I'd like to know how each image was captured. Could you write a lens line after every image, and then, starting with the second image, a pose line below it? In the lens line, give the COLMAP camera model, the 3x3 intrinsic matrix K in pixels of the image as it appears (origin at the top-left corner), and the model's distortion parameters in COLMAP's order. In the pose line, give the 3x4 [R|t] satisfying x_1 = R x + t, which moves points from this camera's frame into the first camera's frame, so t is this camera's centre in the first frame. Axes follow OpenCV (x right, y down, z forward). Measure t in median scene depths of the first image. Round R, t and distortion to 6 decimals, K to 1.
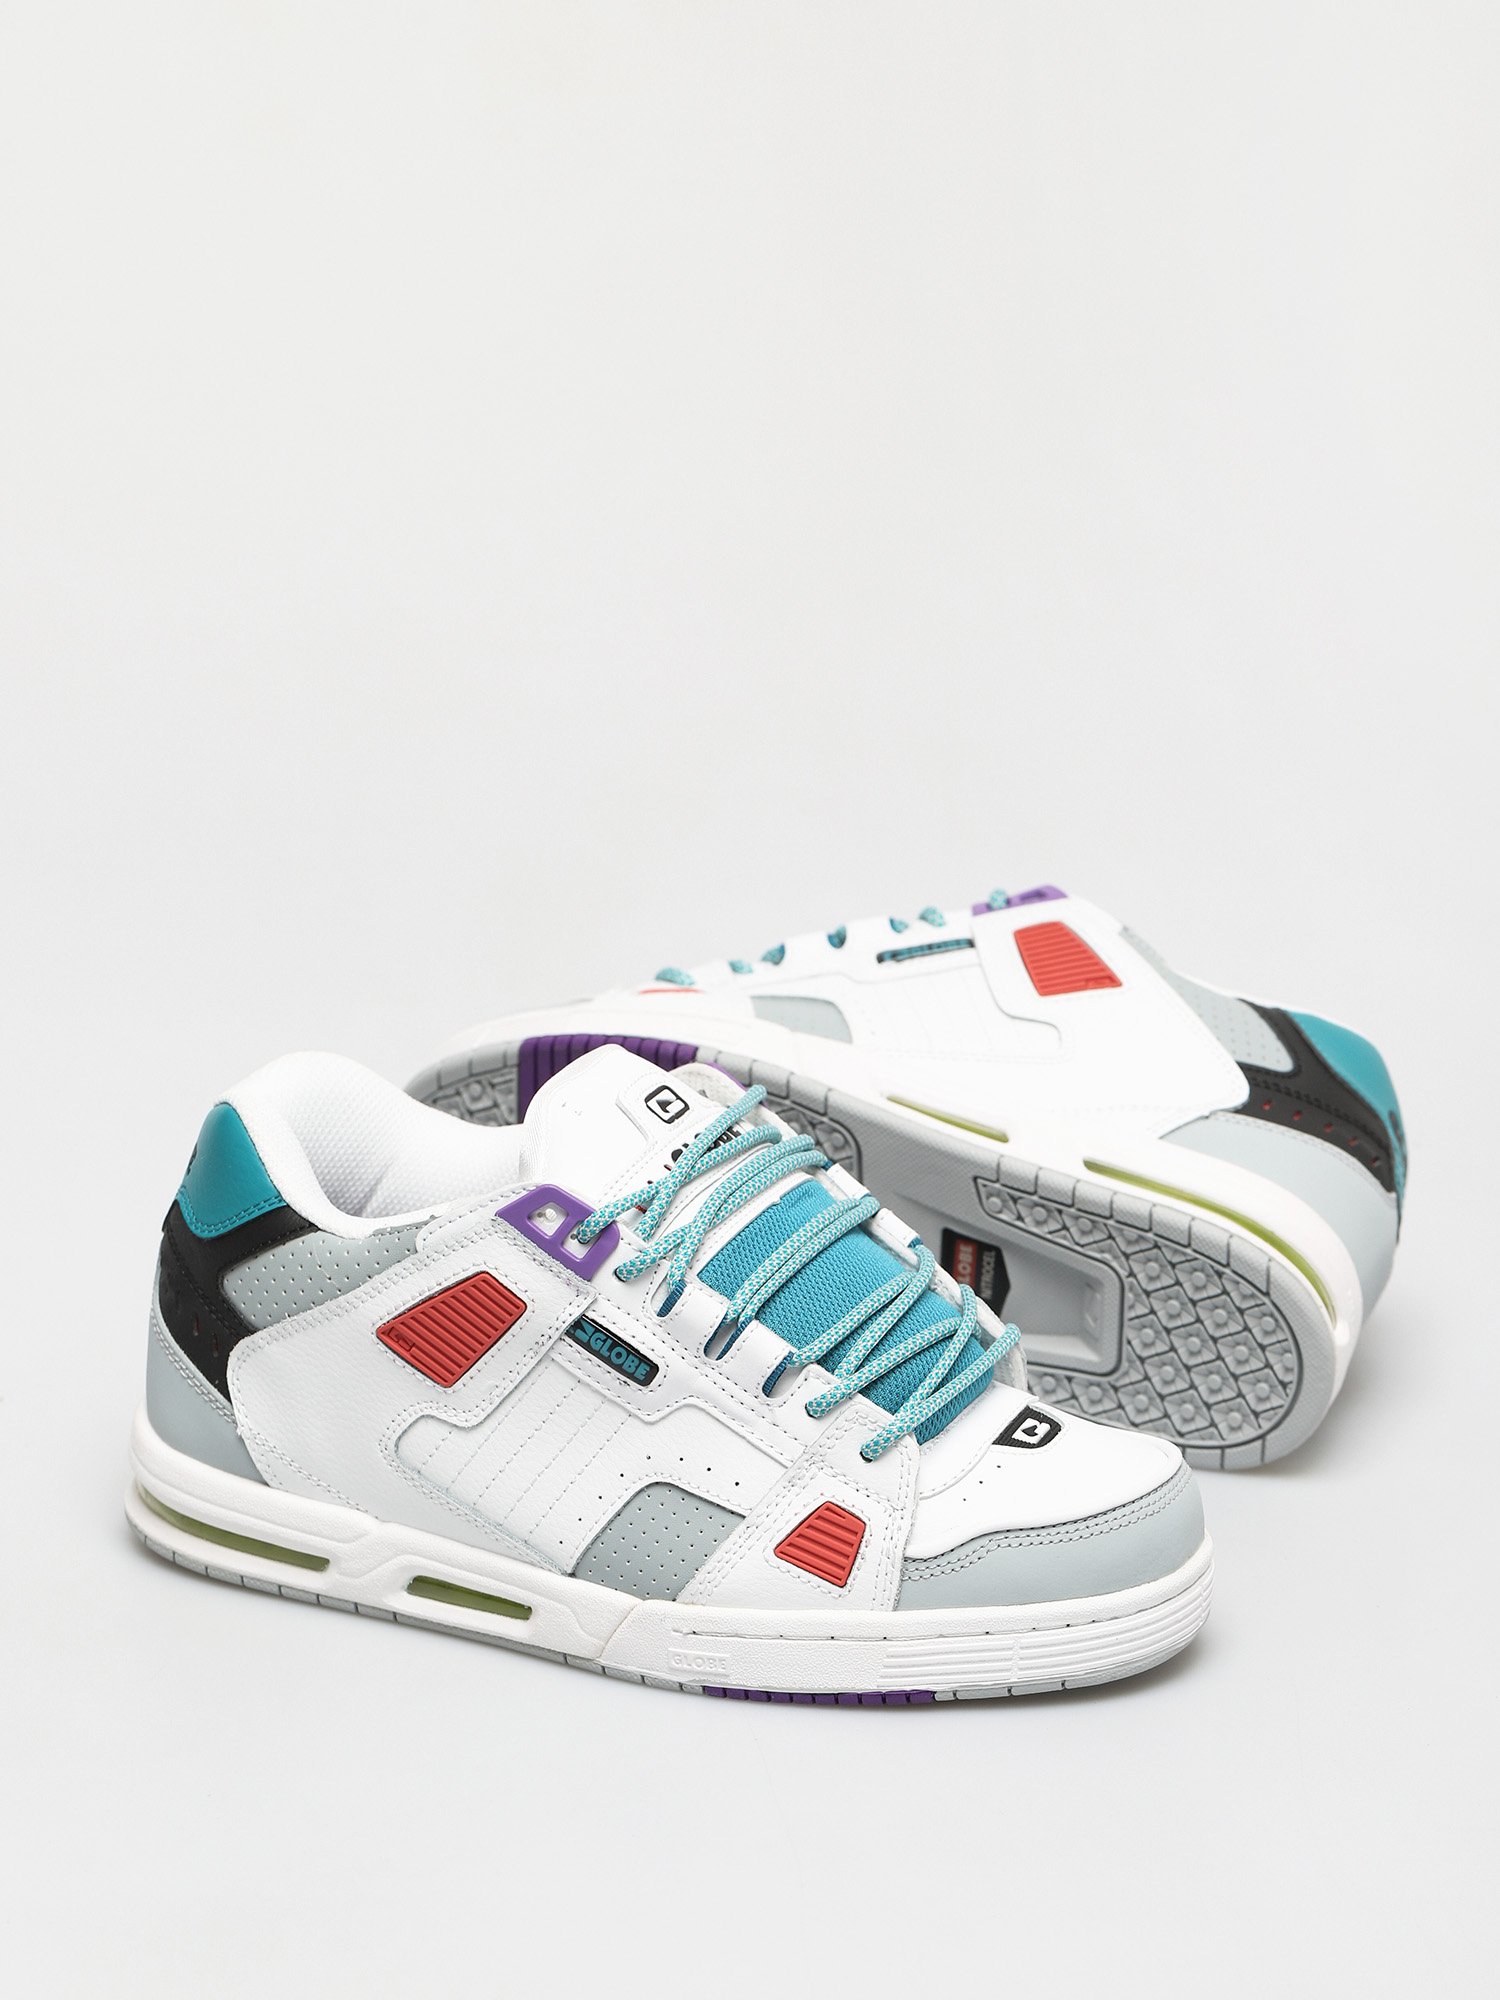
lens RADIAL K [[6376.0, 0, 750.0], [0, 6376.0, 1000.0], [0, 0, 1]] dist [0.972090, -31.526092]
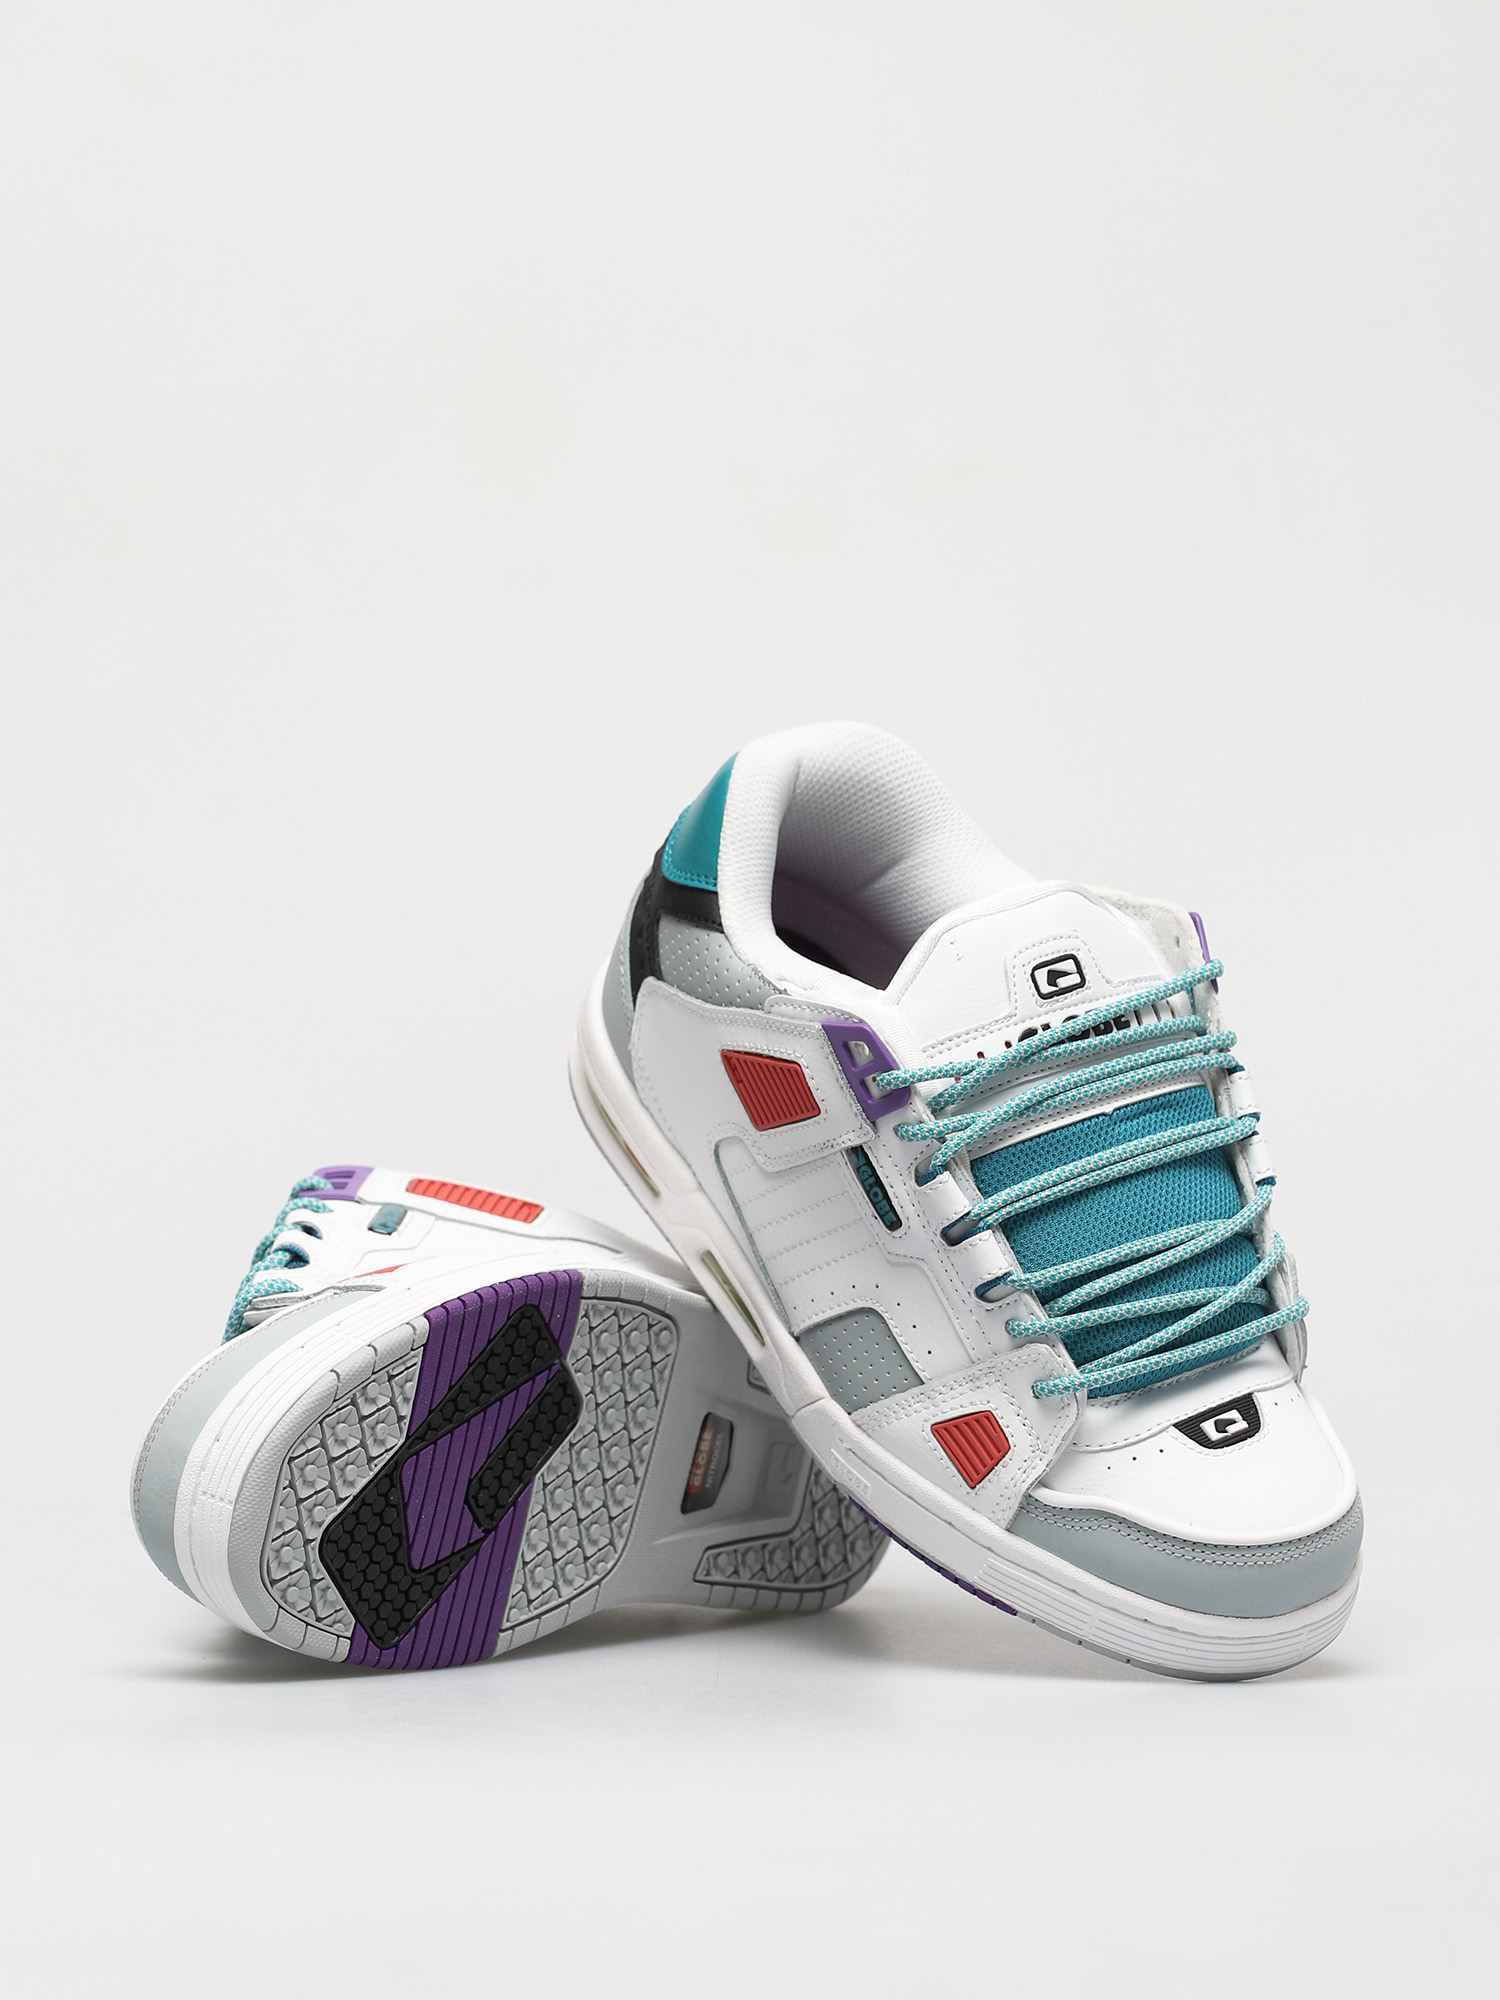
lens RADIAL K [[6376.0, 0, 750.0], [0, 6376.0, 1000.0], [0, 0, 1]] dist [0.972090, -31.526092]
pose [[0.836372, 0.452295, -0.309694, 0.271234], [-0.332391, 0.867711, 0.369587, -0.351251], [0.435887, -0.206172, 0.876068, 0.082882]]
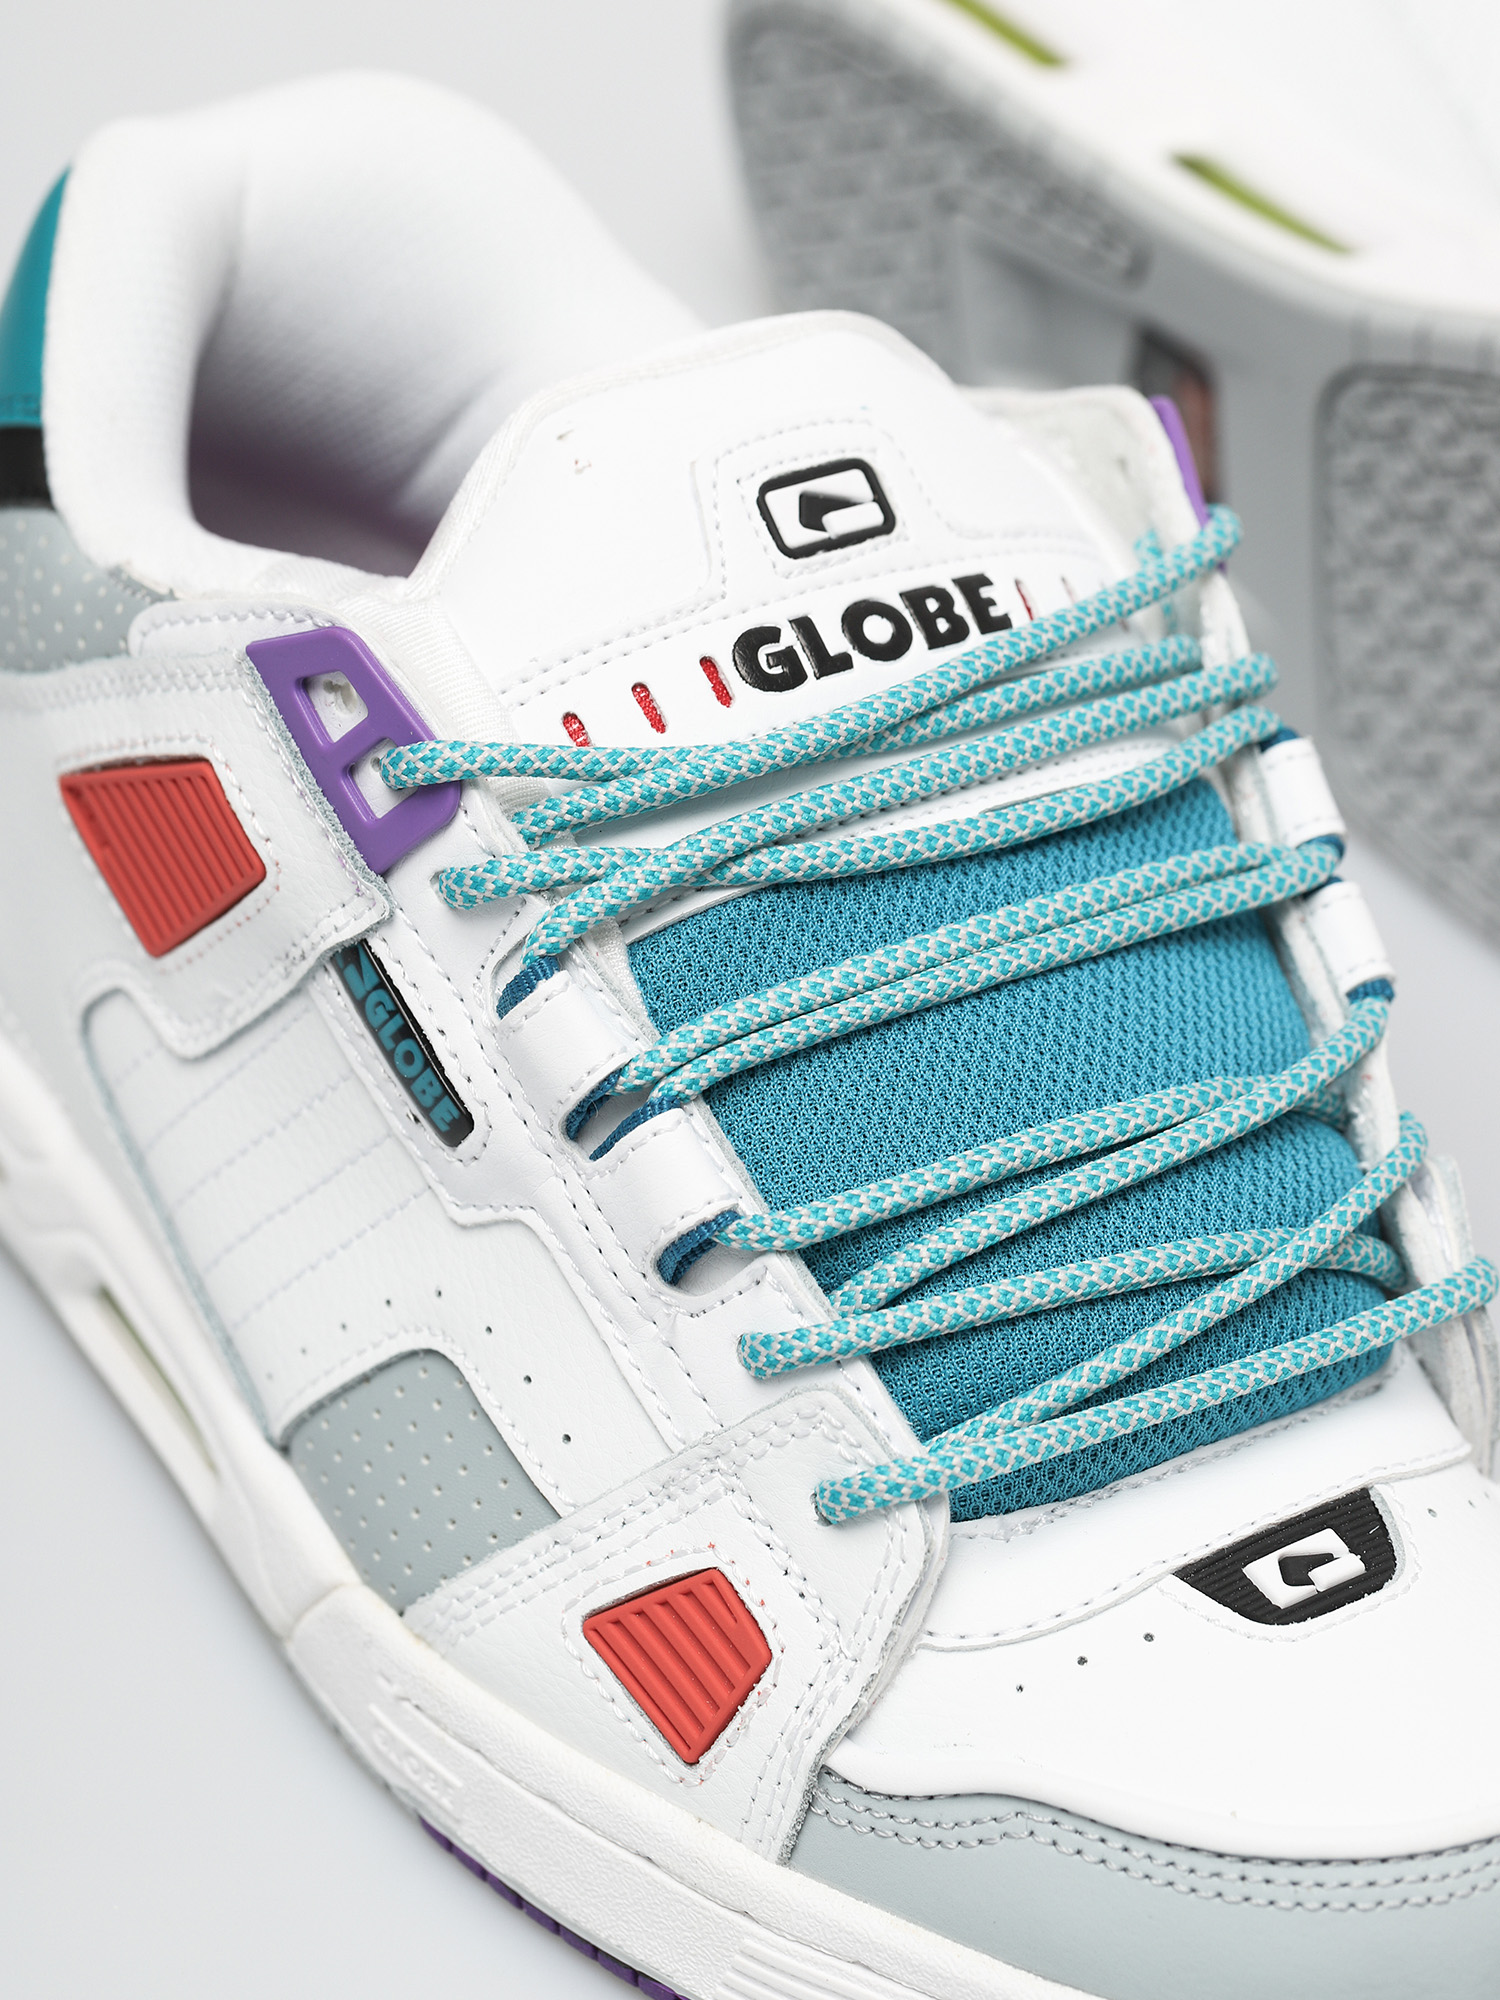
lens RADIAL K [[6376.0, 0, 750.0], [0, 6376.0, 1000.0], [0, 0, 1]] dist [0.972090, -31.526092]
pose [[0.853532, 0.366910, -0.369948, 0.154806], [-0.260868, 0.915542, 0.306156, -0.084143], [0.451034, -0.164806, 0.877159, 0.637949]]
